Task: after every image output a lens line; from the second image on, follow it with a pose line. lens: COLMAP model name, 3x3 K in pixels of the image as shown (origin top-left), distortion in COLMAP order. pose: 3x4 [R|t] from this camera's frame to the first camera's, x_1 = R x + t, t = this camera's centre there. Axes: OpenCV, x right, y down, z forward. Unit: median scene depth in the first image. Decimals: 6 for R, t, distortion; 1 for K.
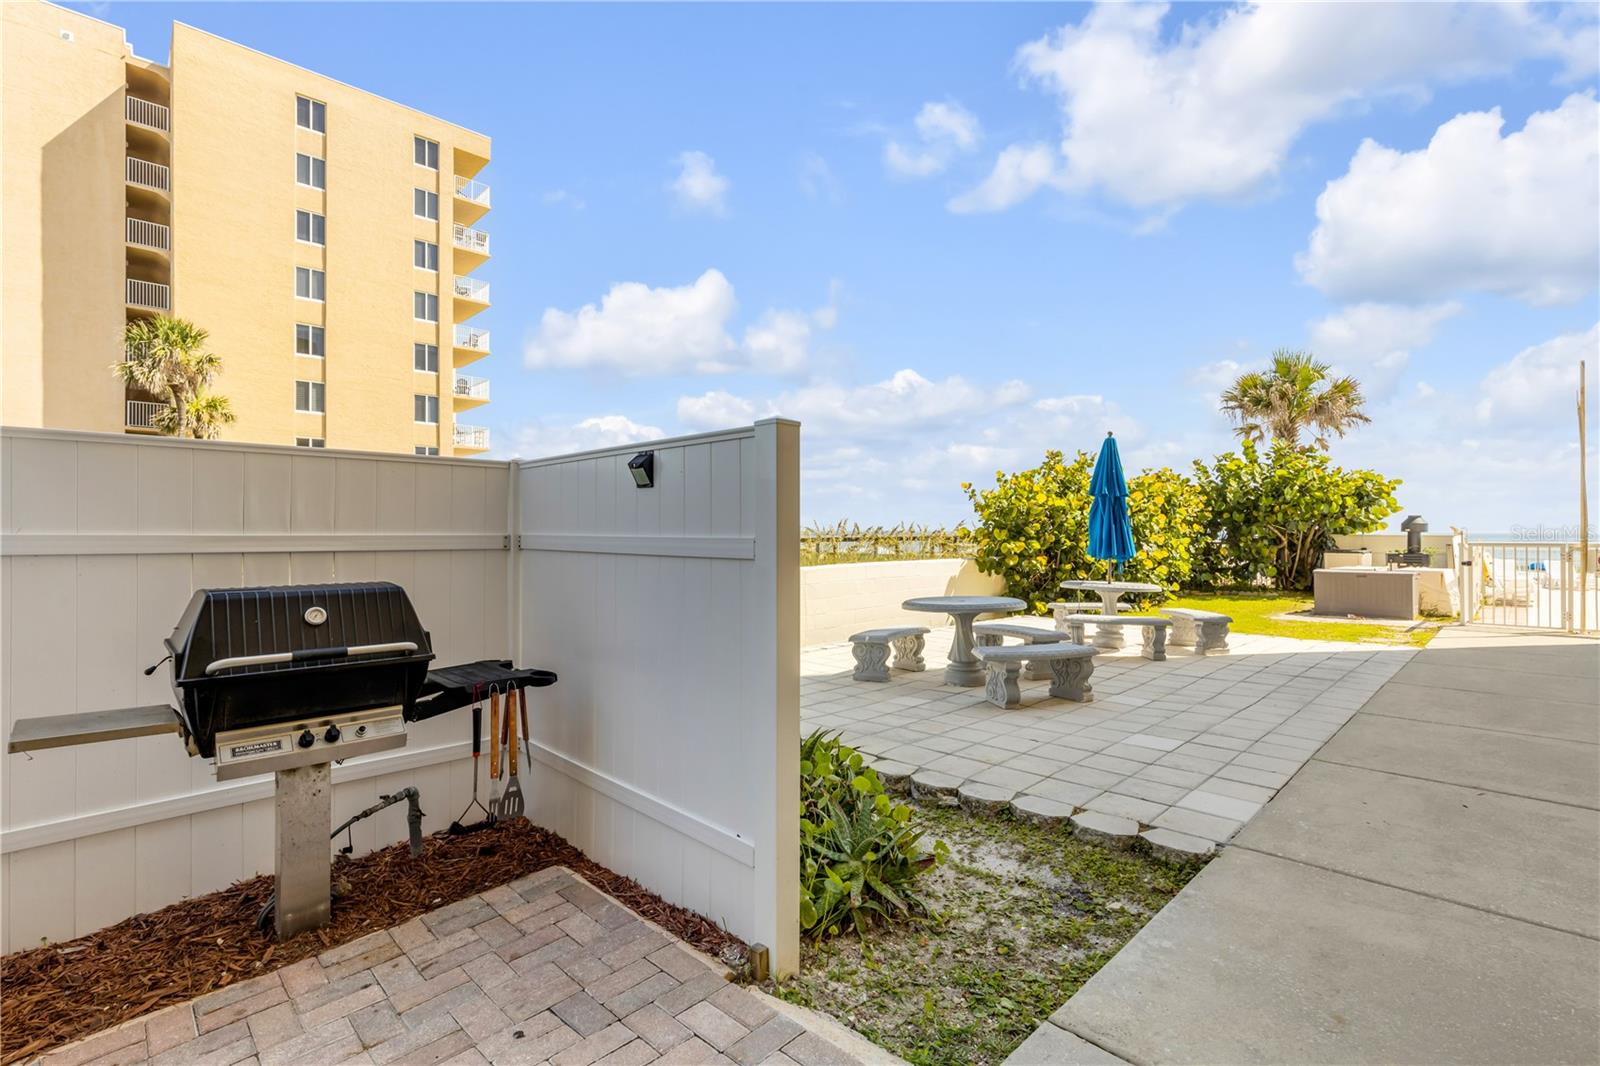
lens RADIAL K [[744.6, 0, 800.0], [0, 744.6, 533.0], [0, 0, 1]] dist [0.000197, 0.001480]
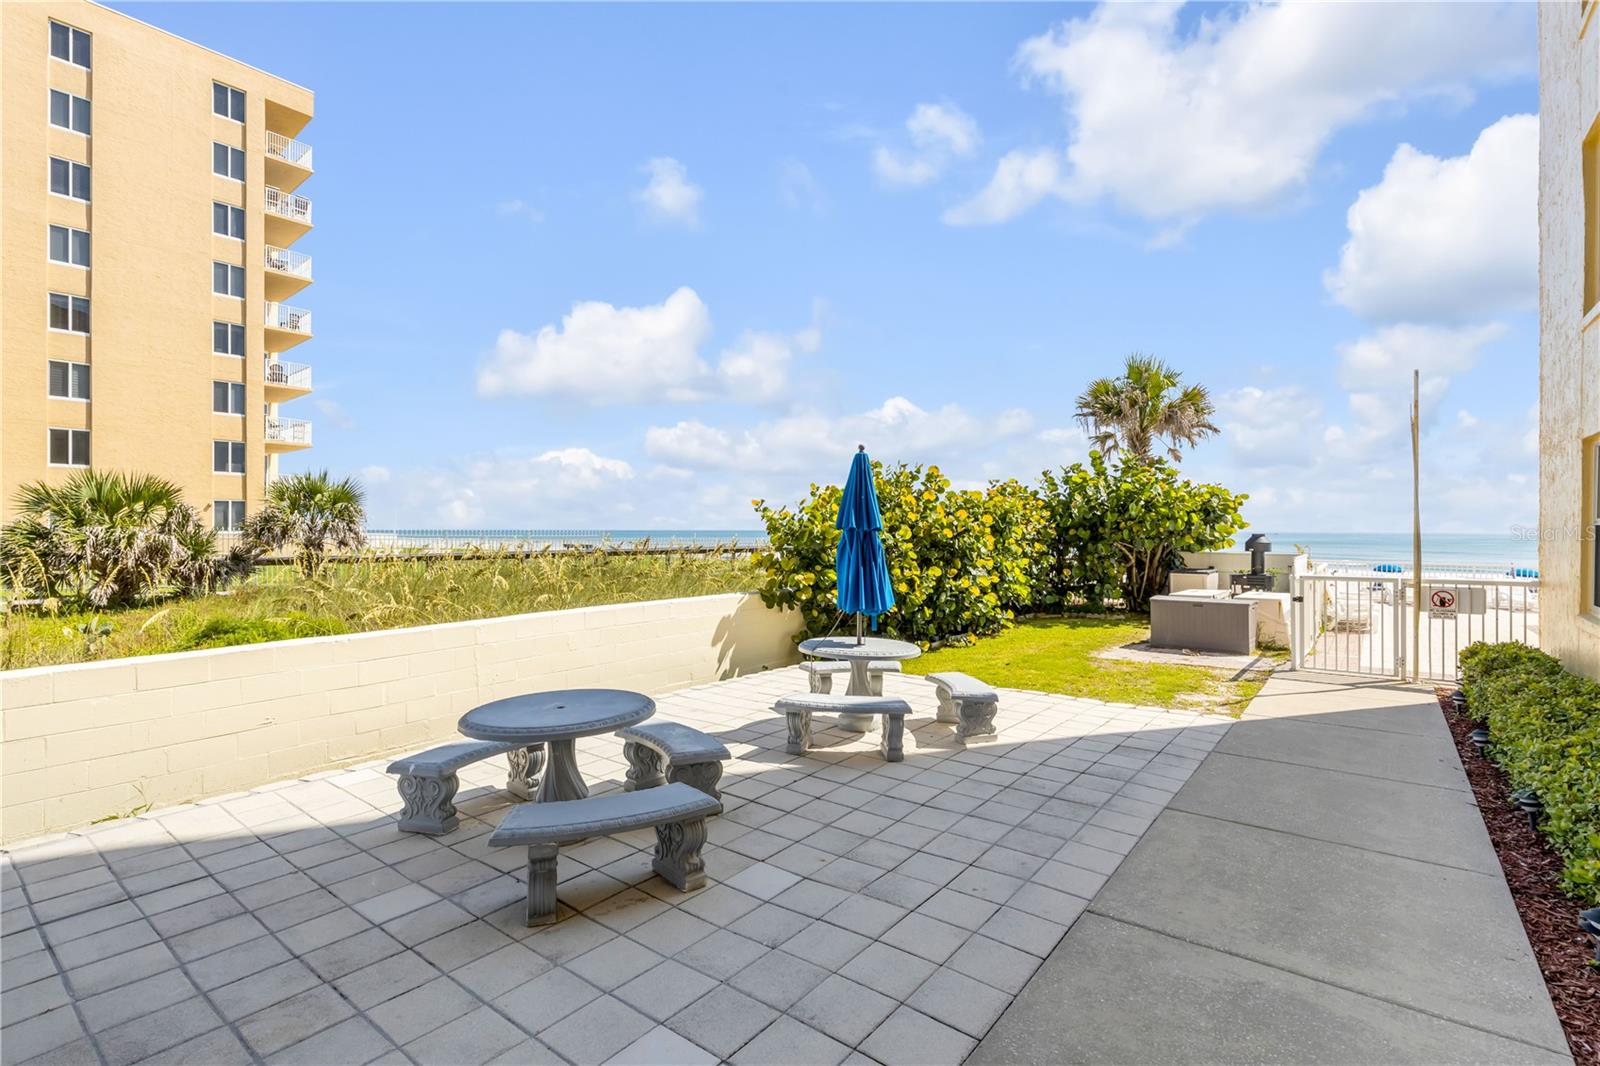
lens RADIAL K [[757.2, 0, 793.0], [0, 757.2, 537.1], [0, 0, 1]] dist [0.002820, 0.000508]
pose [[0.993095, -0.000201, 0.117314, 0.118195], [-0.000288, 0.999991, 0.004149, -0.020899], [-0.117314, -0.004154, 0.993086, 0.109131]]
